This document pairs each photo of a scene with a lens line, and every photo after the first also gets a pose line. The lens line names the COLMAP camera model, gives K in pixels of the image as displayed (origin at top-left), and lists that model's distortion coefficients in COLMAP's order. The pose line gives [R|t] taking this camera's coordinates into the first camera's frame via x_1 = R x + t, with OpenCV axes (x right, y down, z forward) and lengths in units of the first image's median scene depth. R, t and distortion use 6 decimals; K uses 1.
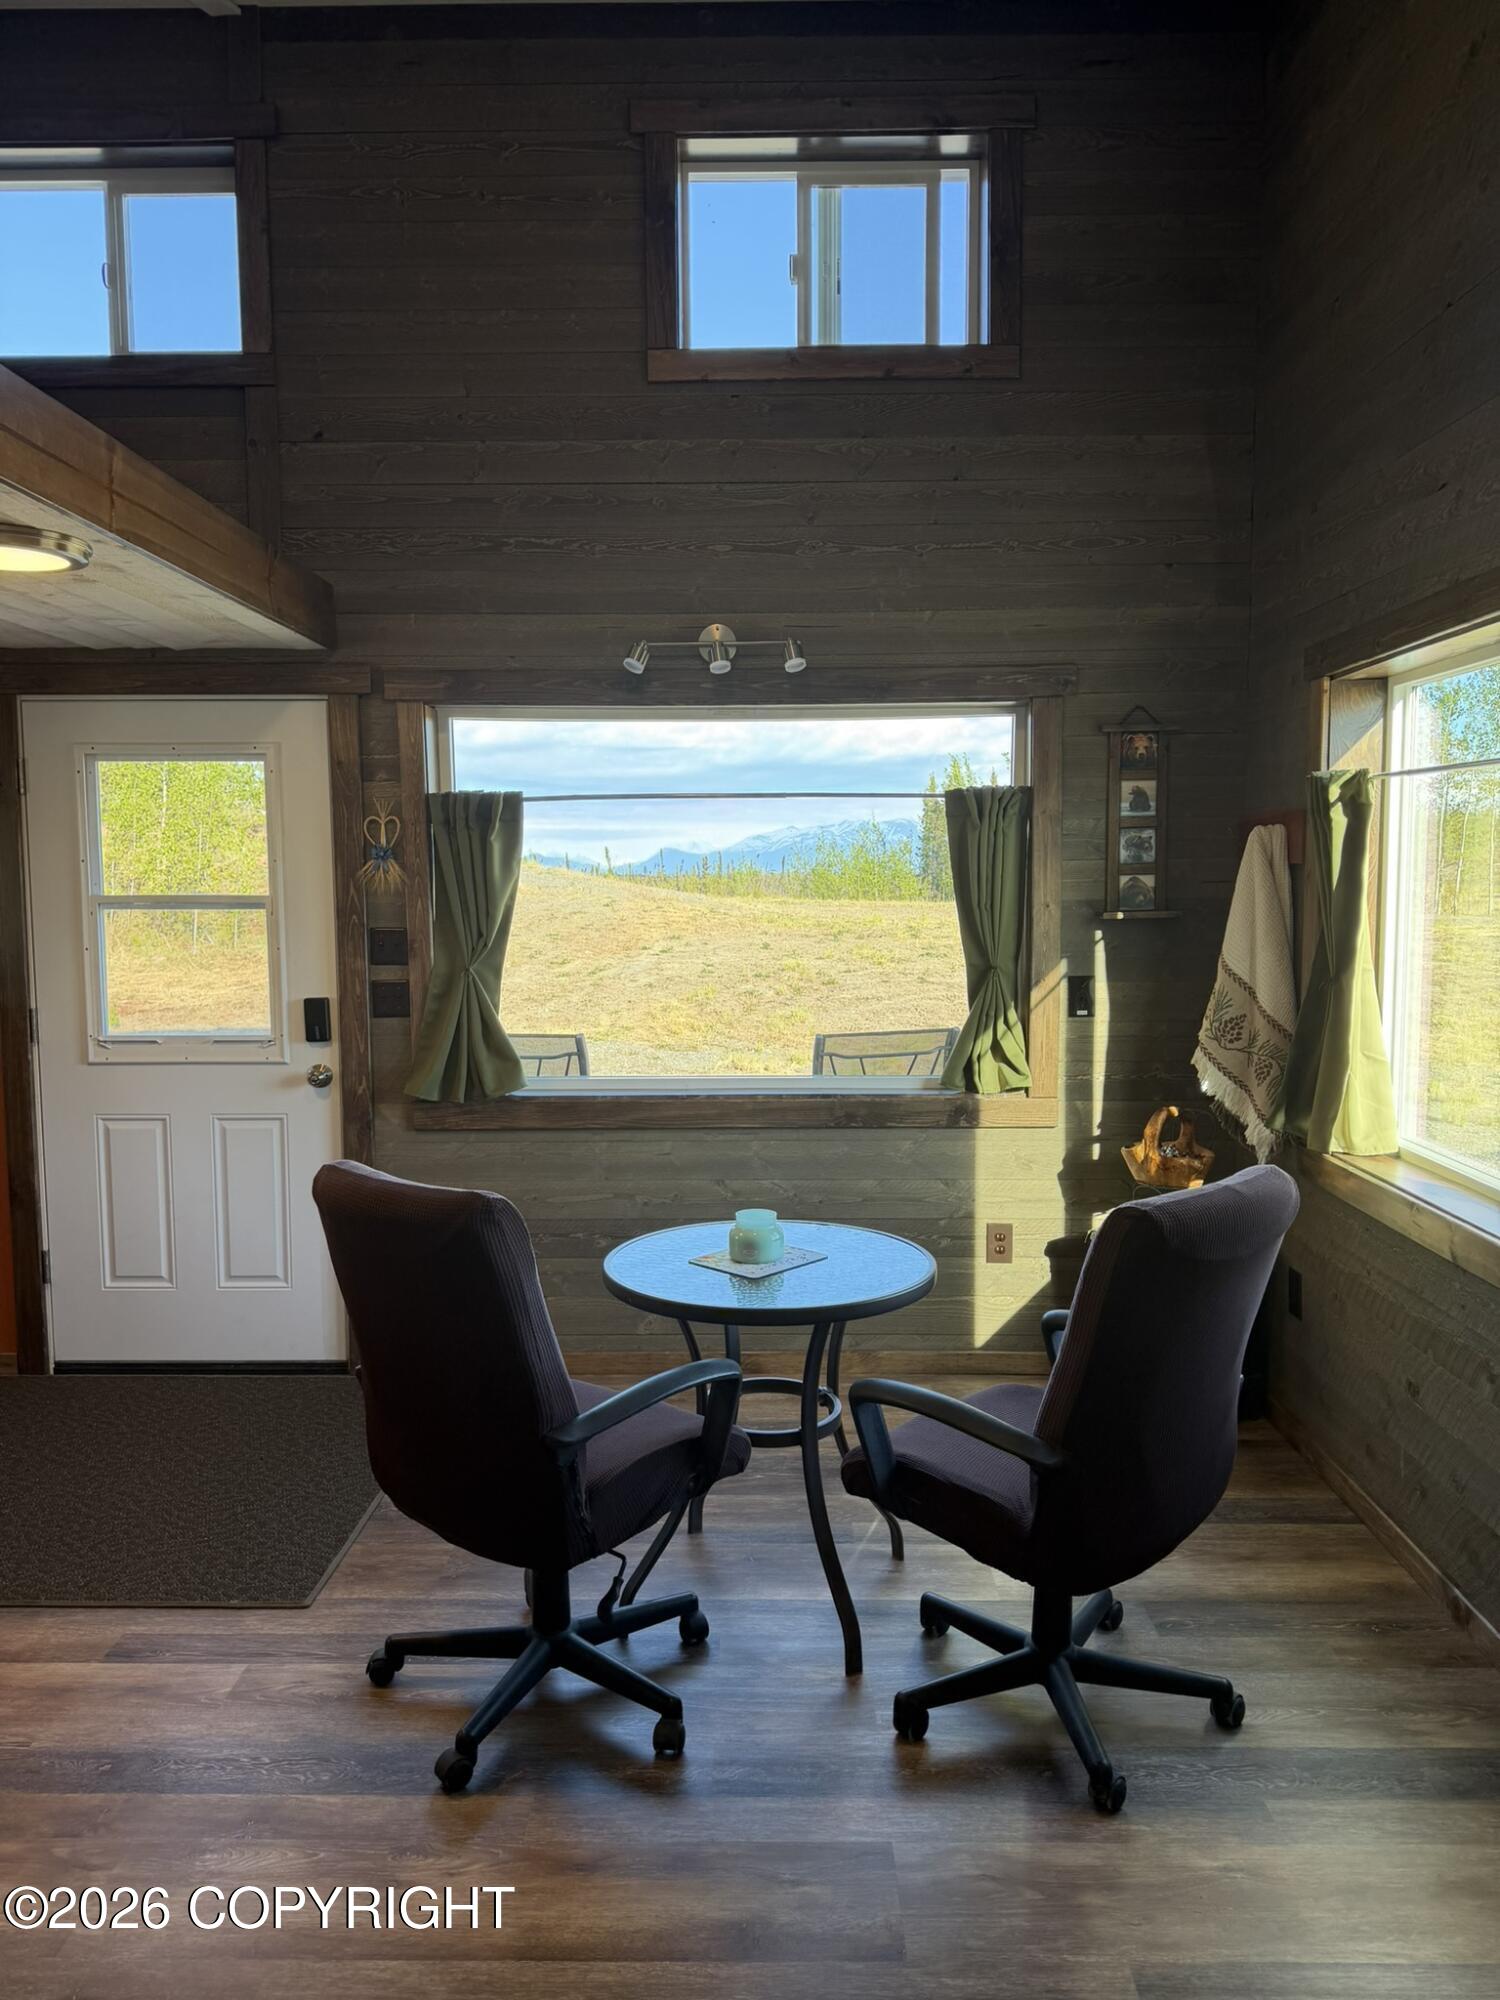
lens RADIAL K [[1411.3, 0, 744.4], [0, 1411.3, 1000.7], [0, 0, 1]] dist [0.062070, -0.073446]
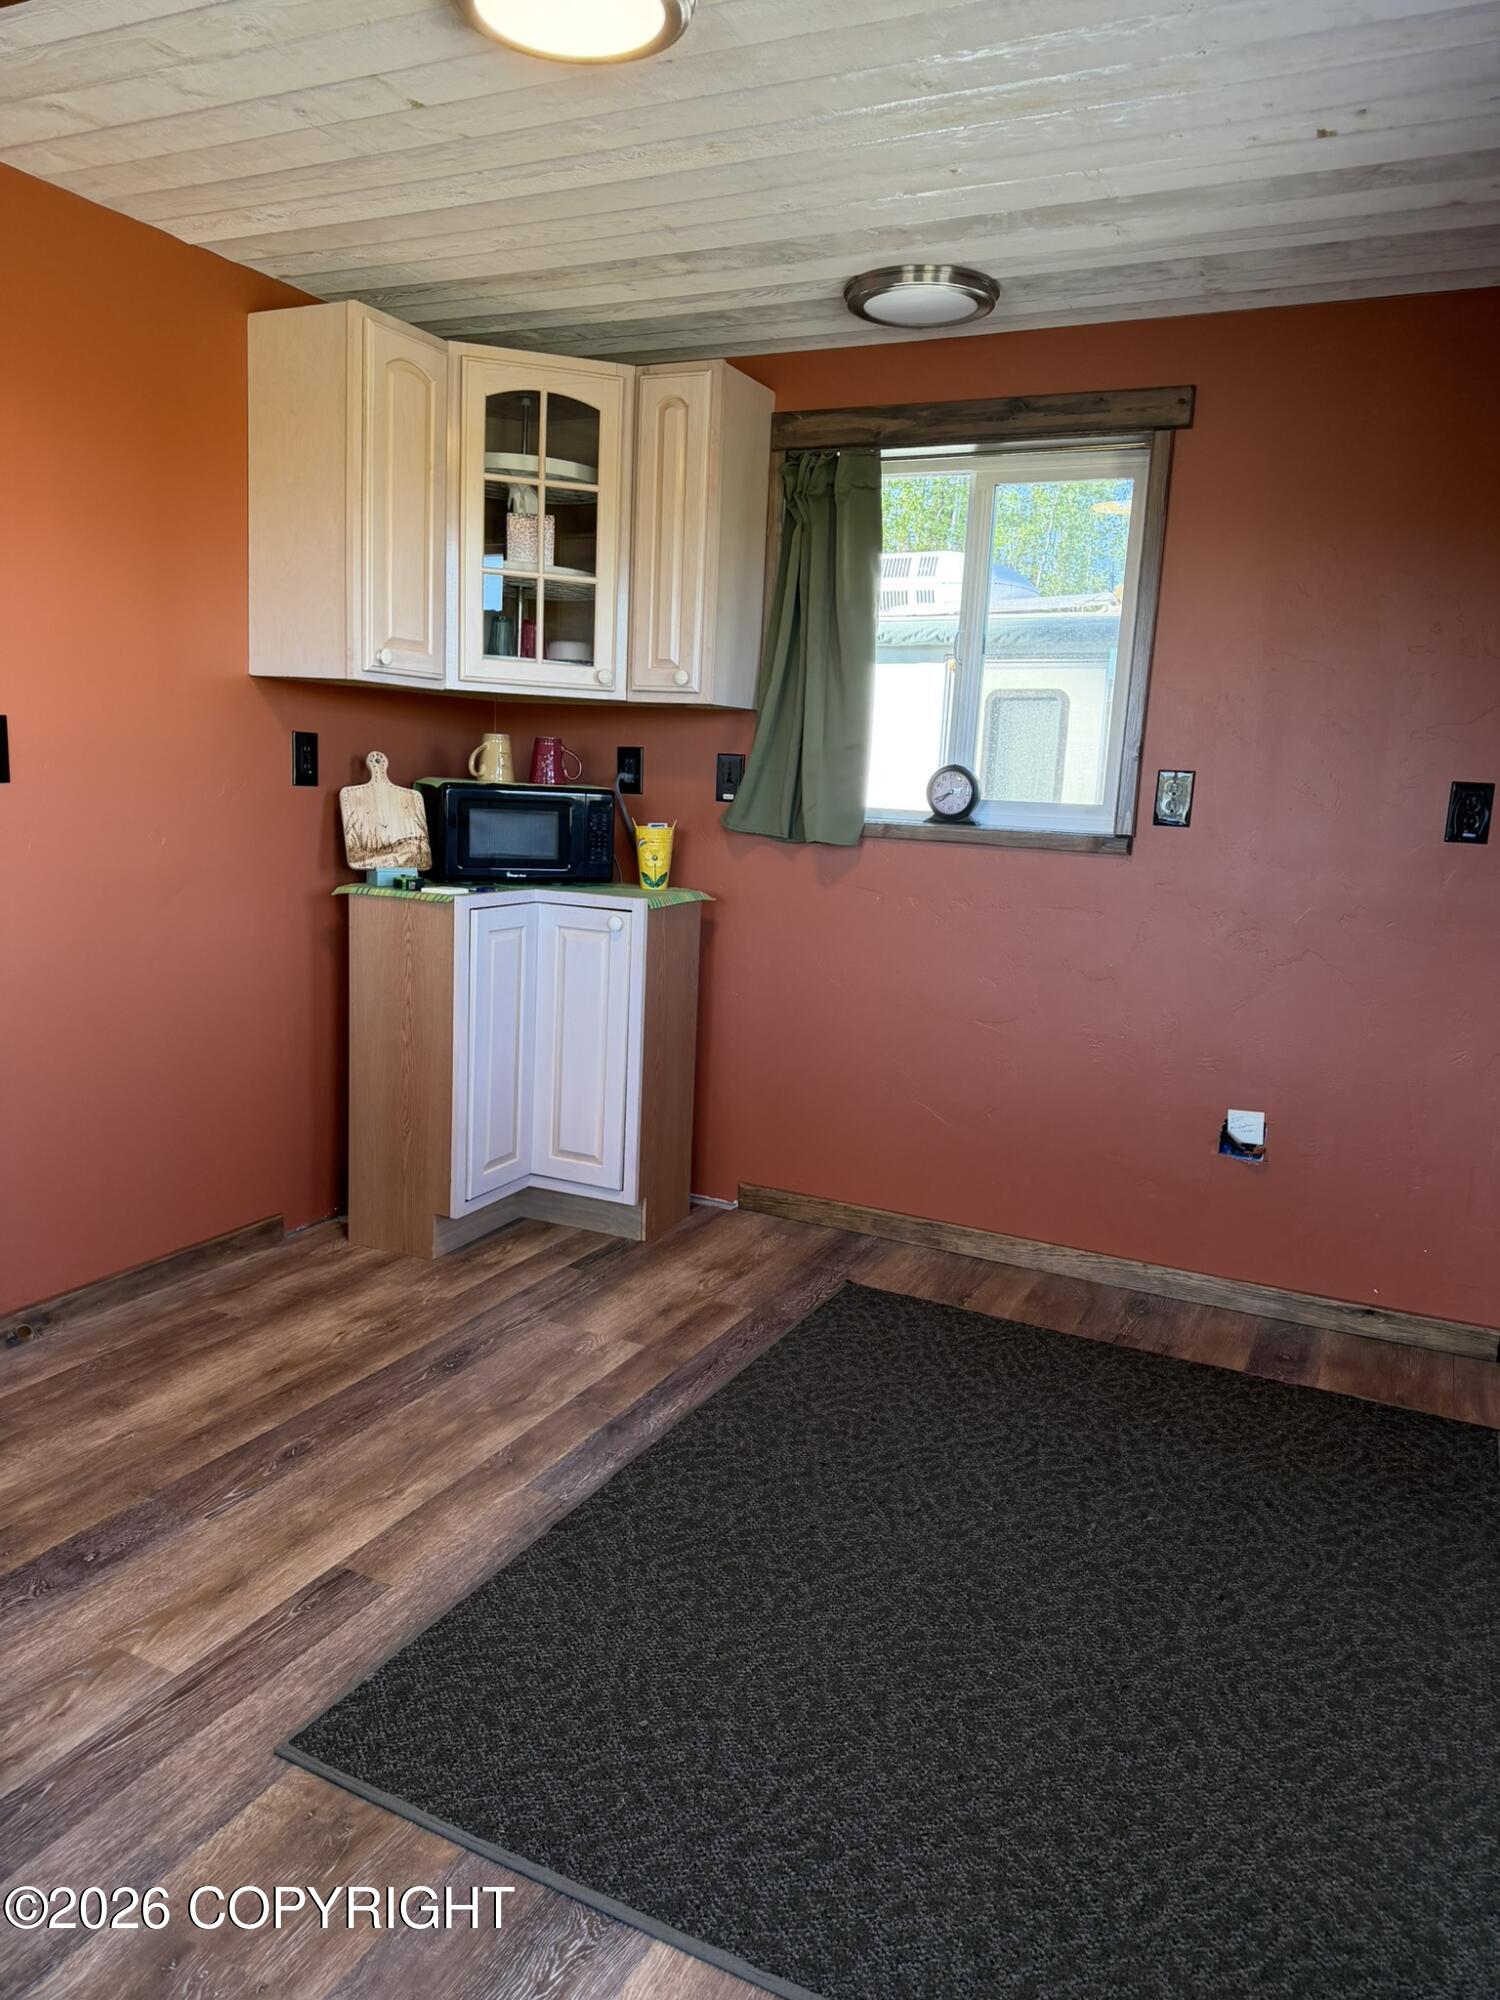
lens RADIAL K [[1411.3, 0, 747.5], [0, 1411.3, 987.1], [0, 0, 1]] dist [0.062070, -0.073446]
pose [[-0.422045, 0.135357, -0.896413, 0.065095], [-0.124304, 0.970812, 0.205115, -0.013438], [0.898012, 0.197995, -0.392902, 0.962678]]
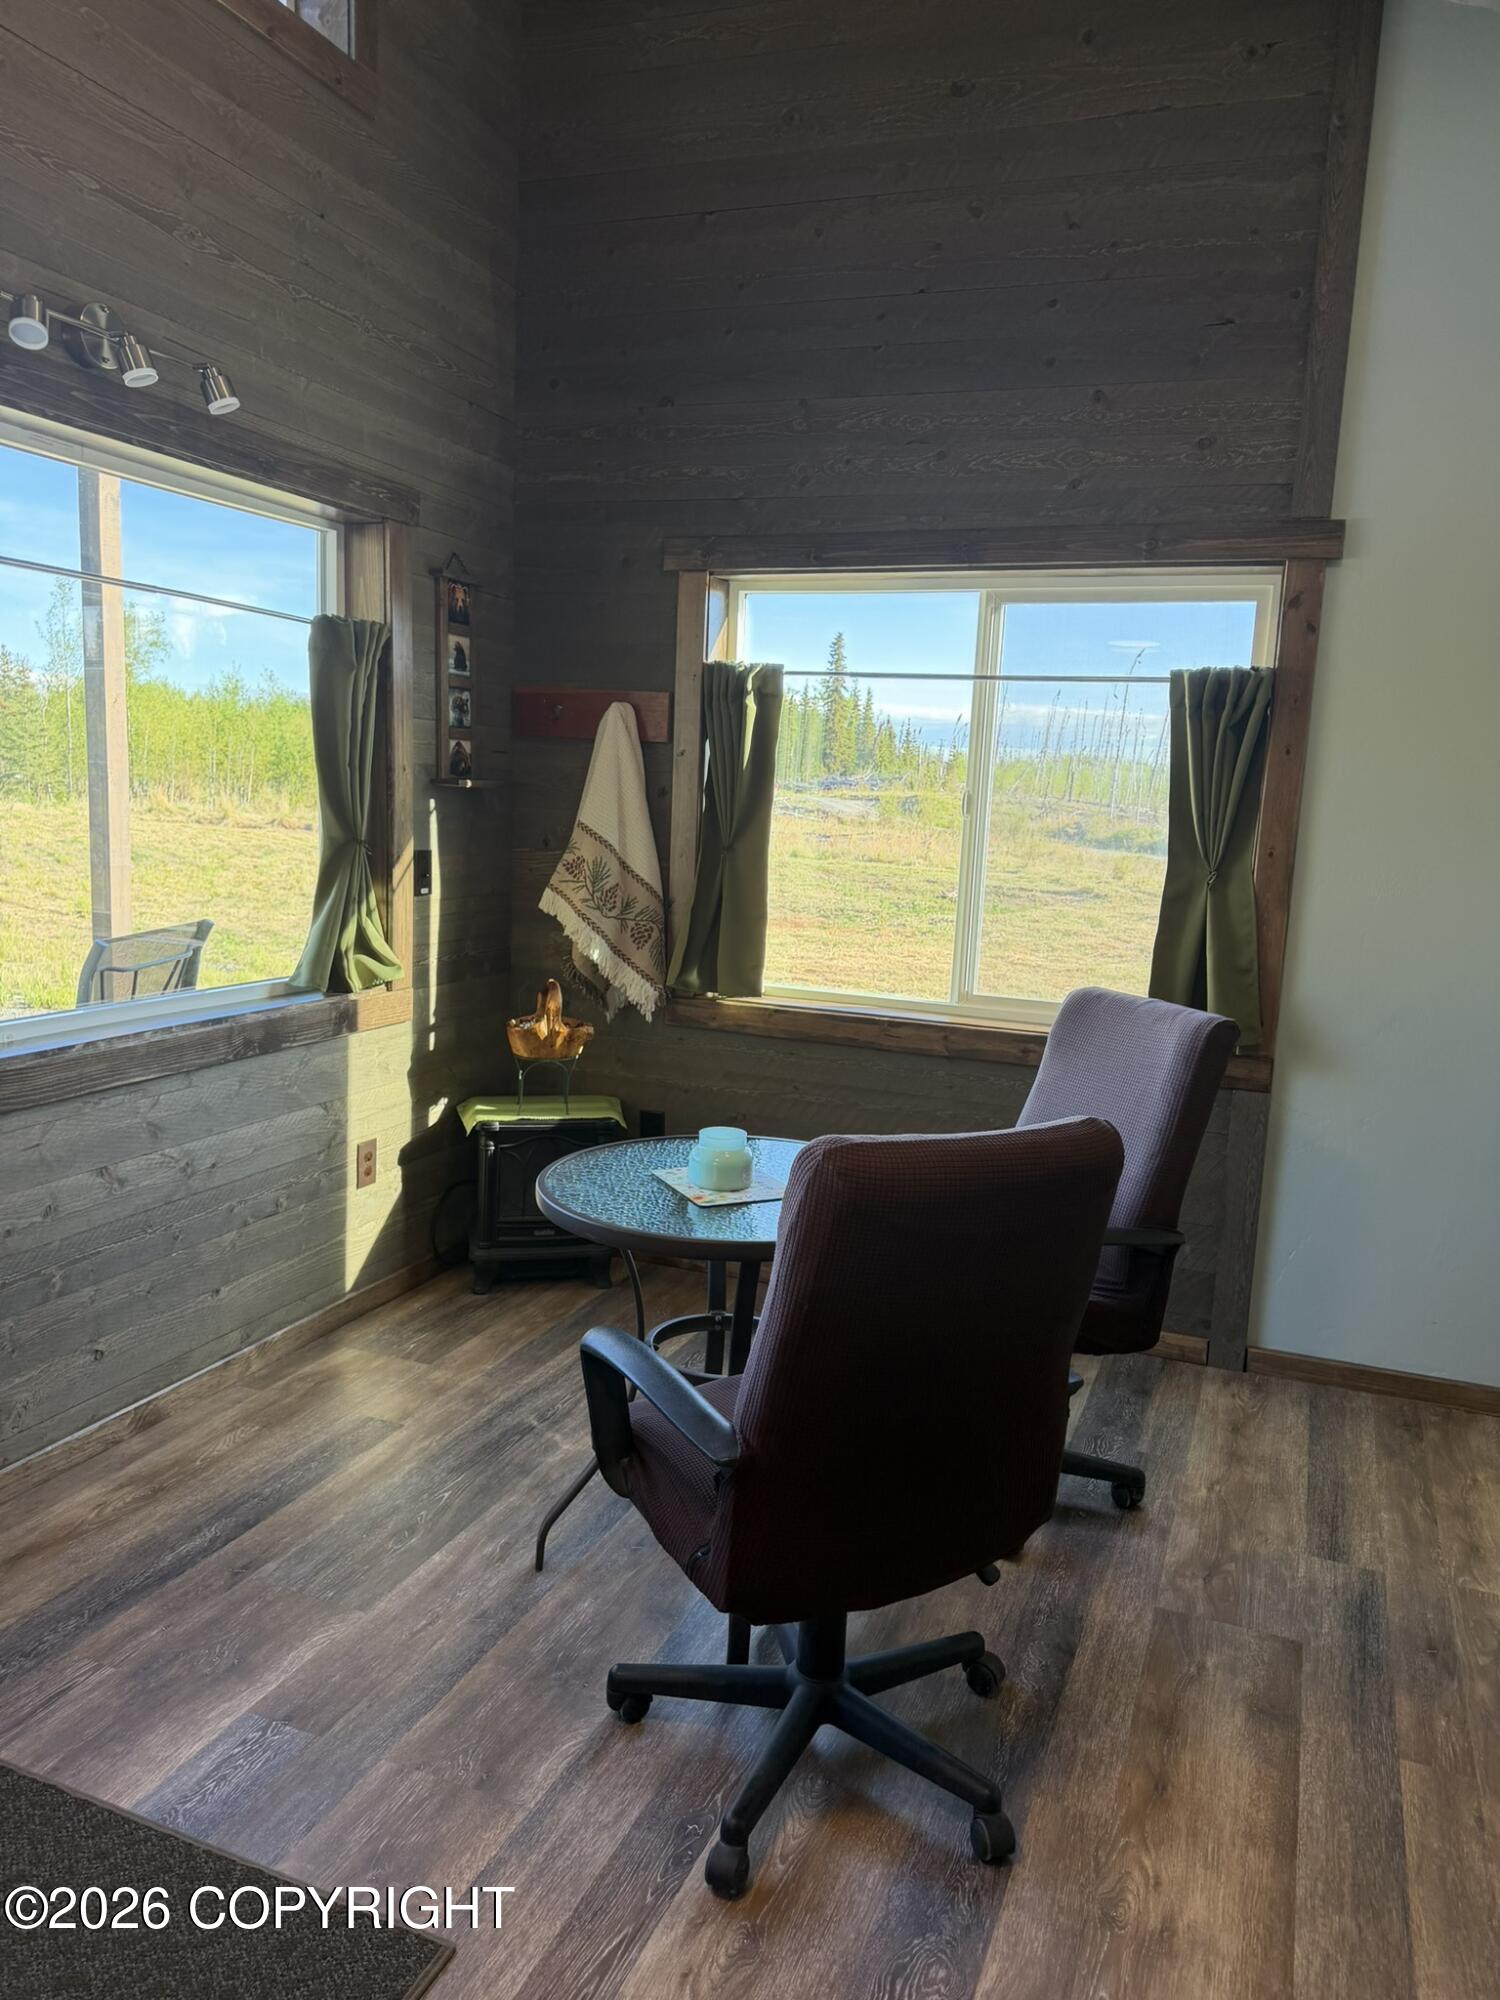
lens RADIAL K [[1411.3, 0, 761.4], [0, 1411.3, 1005.6], [0, 0, 1]] dist [0.062070, -0.073446]
pose [[0.349450, -0.122038, 0.928973, -0.547222], [0.036287, 0.992500, 0.116733, -0.017084], [-0.936252, -0.007083, 0.351258, 0.487977]]
